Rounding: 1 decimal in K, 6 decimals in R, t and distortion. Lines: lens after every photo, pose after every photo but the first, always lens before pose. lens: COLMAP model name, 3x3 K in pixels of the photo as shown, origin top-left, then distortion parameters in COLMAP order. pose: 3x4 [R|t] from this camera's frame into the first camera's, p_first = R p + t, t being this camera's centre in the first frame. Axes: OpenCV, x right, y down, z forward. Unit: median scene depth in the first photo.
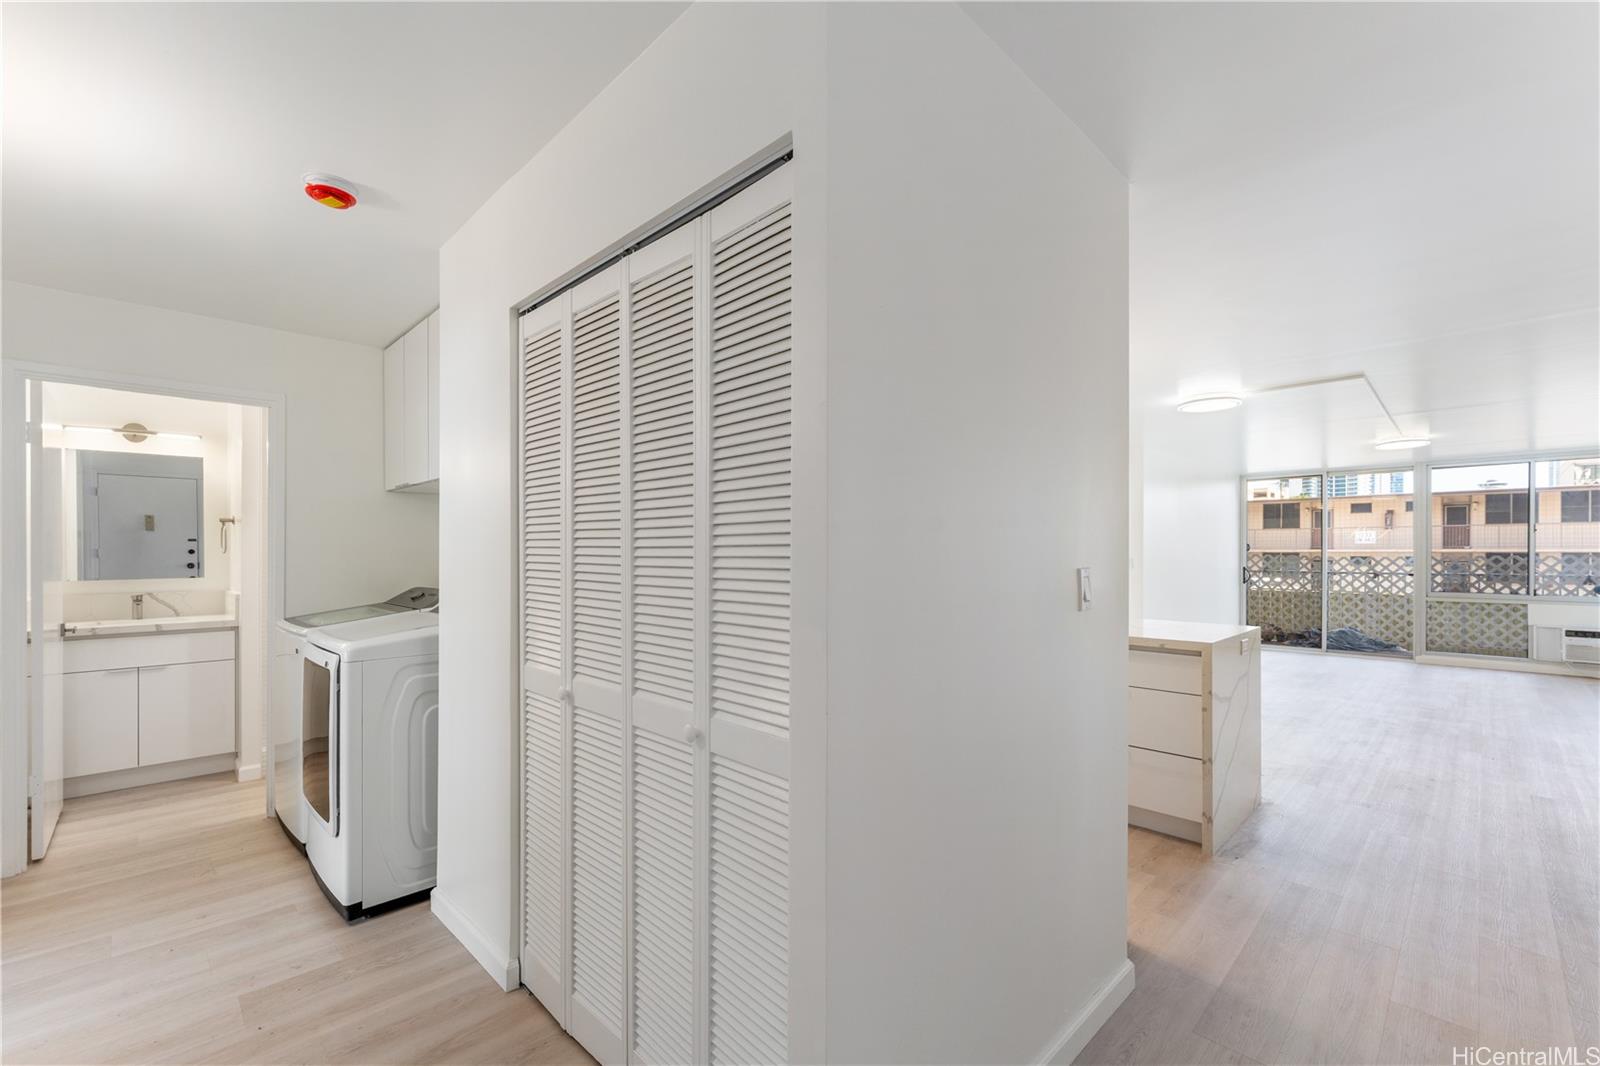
lens RADIAL K [[680.9, 0, 795.2], [0, 680.9, 556.0], [0, 0, 1]] dist [0.000355, -0.000144]
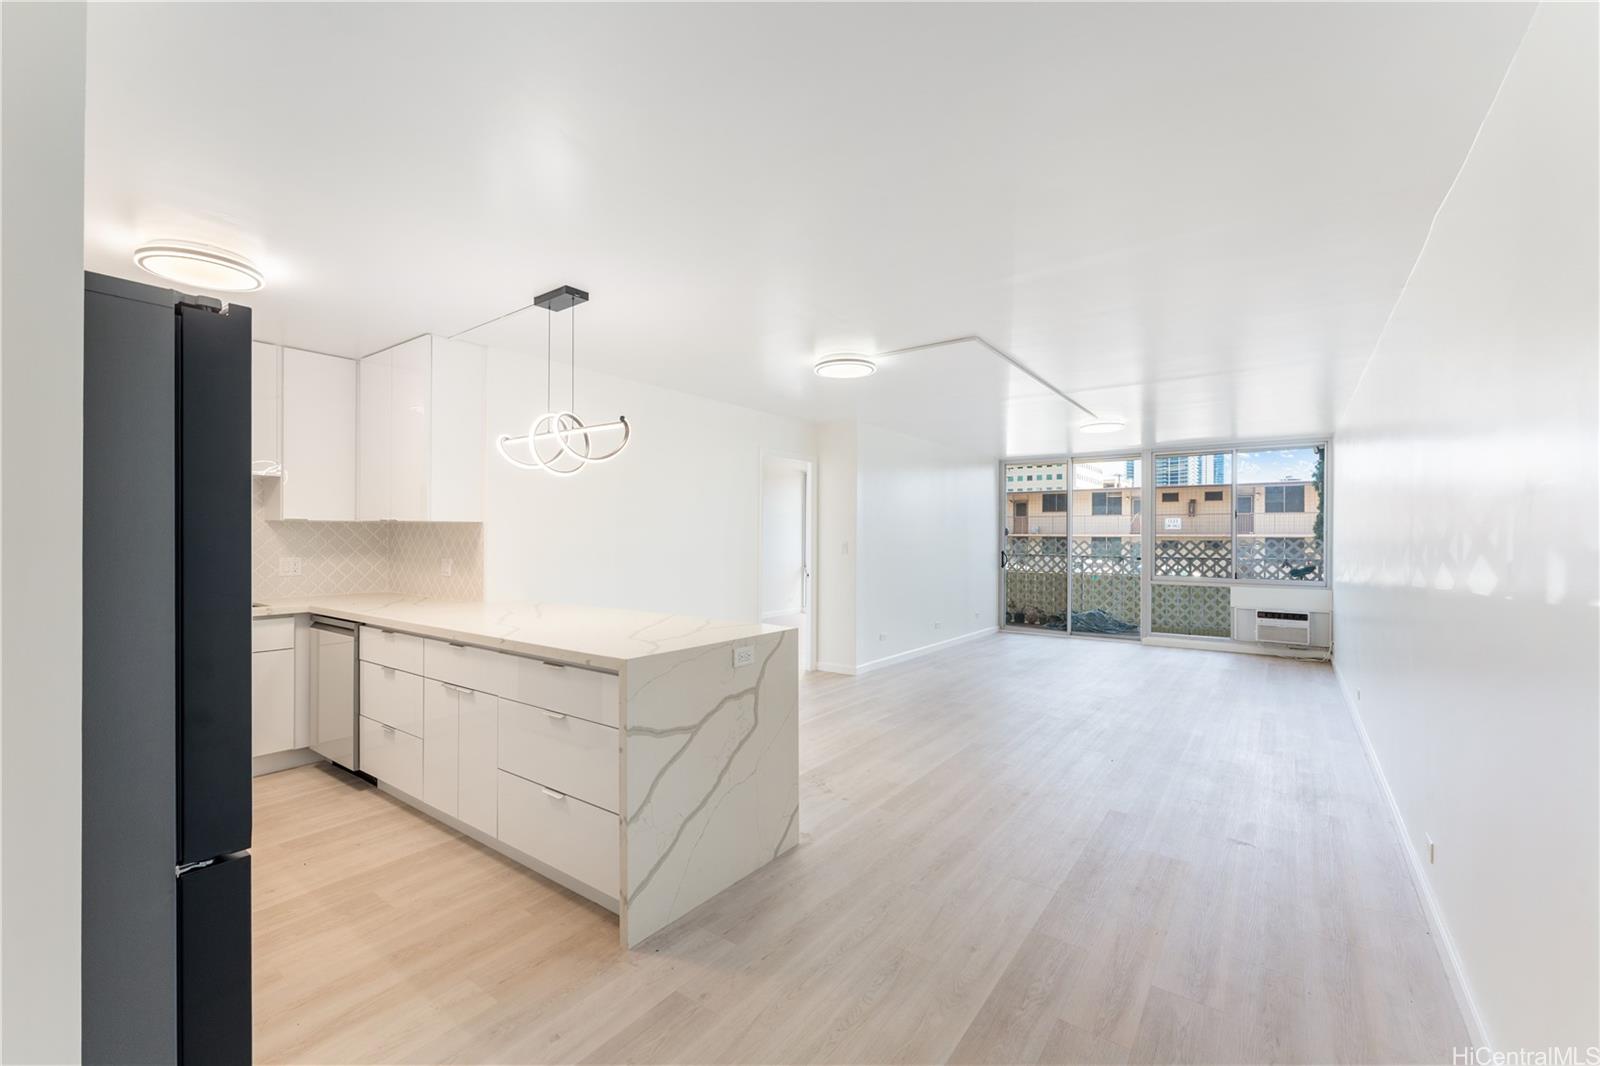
lens RADIAL K [[672.0, 0, 800.0], [0, 672.0, 533.0], [0, 0, 1]] dist [0.001569, 0.000097]
pose [[0.985608, 0.003872, 0.169000, 0.201322], [-0.002271, 0.999951, -0.009668, -0.000087], [-0.169029, 0.009145, 0.985569, 0.076201]]
